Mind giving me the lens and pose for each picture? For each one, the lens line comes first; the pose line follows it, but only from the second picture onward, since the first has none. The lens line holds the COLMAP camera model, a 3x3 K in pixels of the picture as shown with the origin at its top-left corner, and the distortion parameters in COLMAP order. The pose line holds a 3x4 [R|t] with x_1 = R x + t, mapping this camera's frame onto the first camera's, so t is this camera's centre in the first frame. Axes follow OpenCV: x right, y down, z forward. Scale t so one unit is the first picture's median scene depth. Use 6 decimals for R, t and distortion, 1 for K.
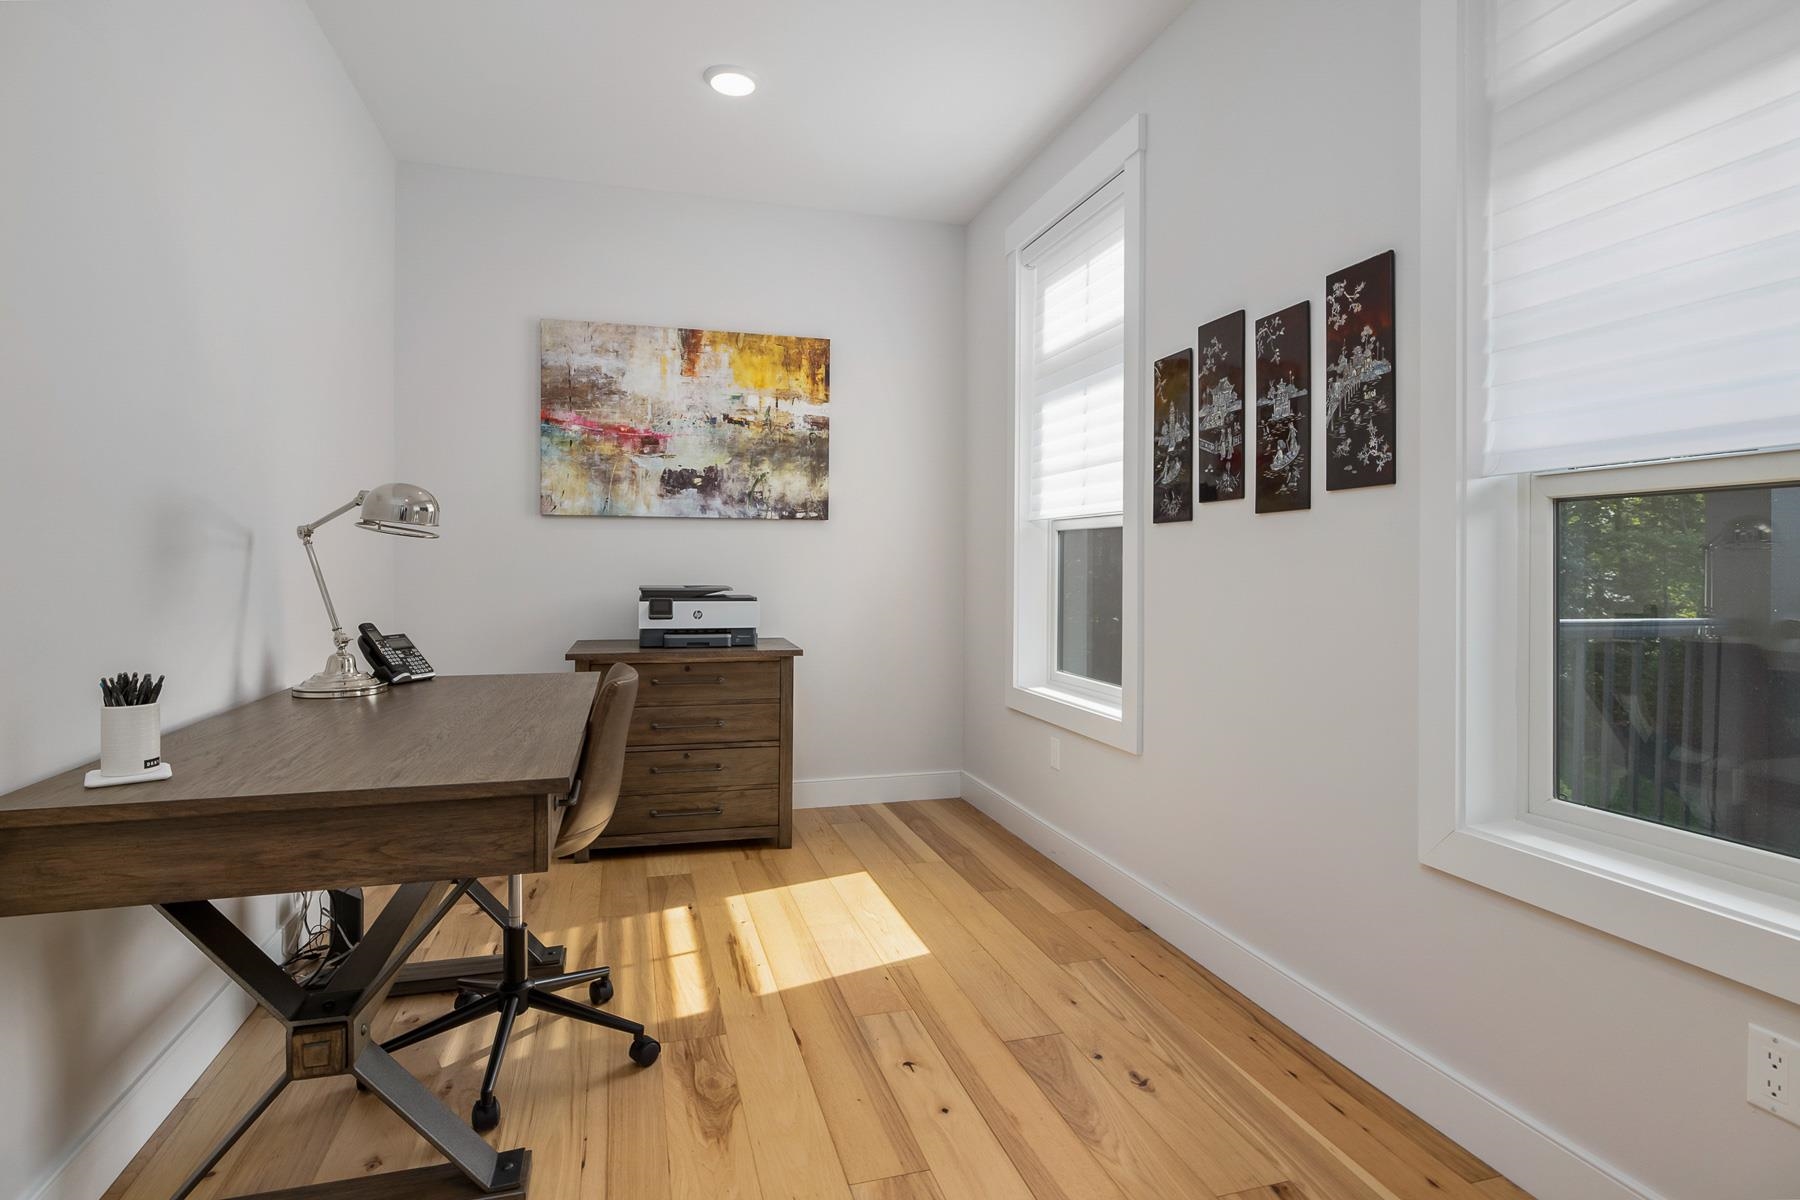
lens RADIAL K [[954.7, 0, 898.5], [0, 954.7, 569.9], [0, 0, 1]] dist [0.001438, 0.000179]
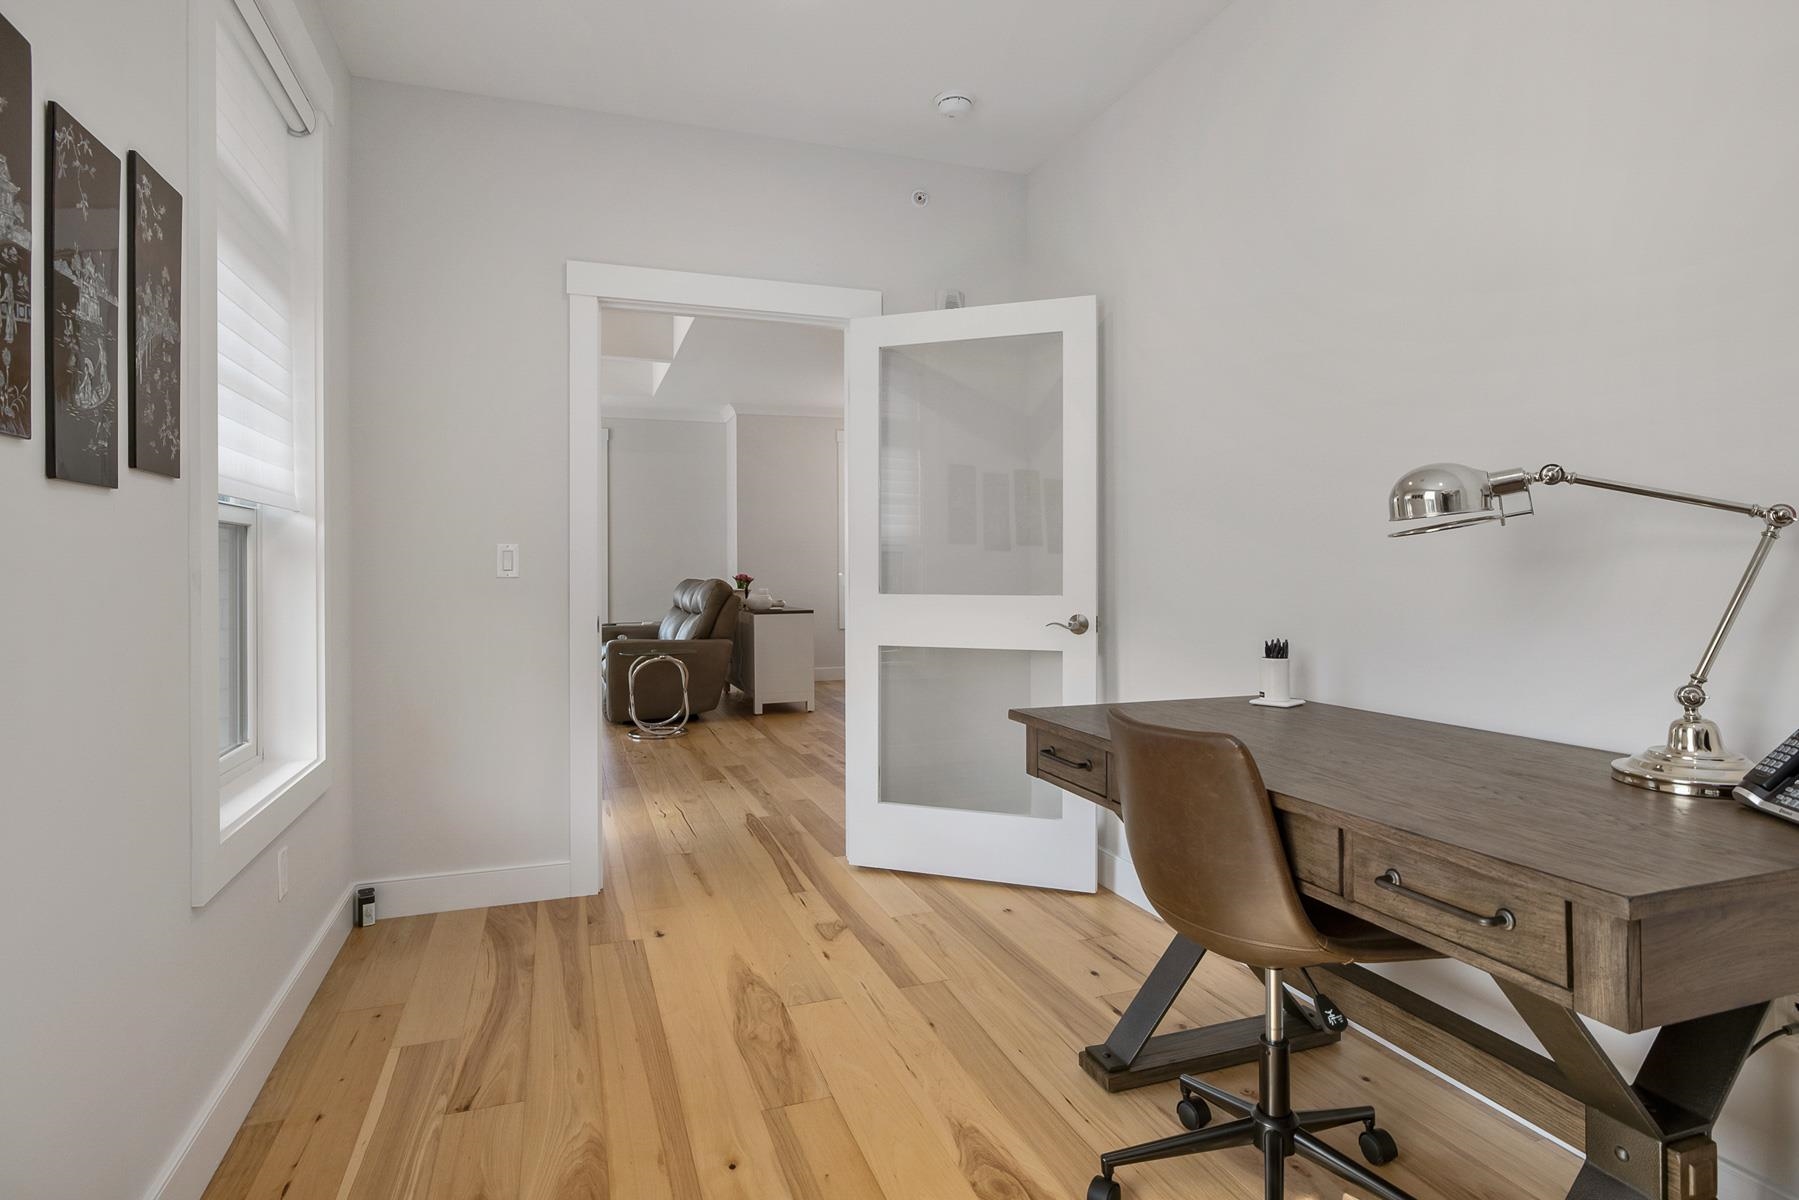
lens RADIAL K [[954.2, 0, 898.0], [0, 954.2, 569.9], [0, 0, 1]] dist [0.001438, 0.000179]
pose [[-0.998779, 0.001343, -0.049379, -0.068525], [0.000705, 0.999916, 0.012930, -0.021091], [0.049393, 0.012879, -0.998696, 2.000709]]
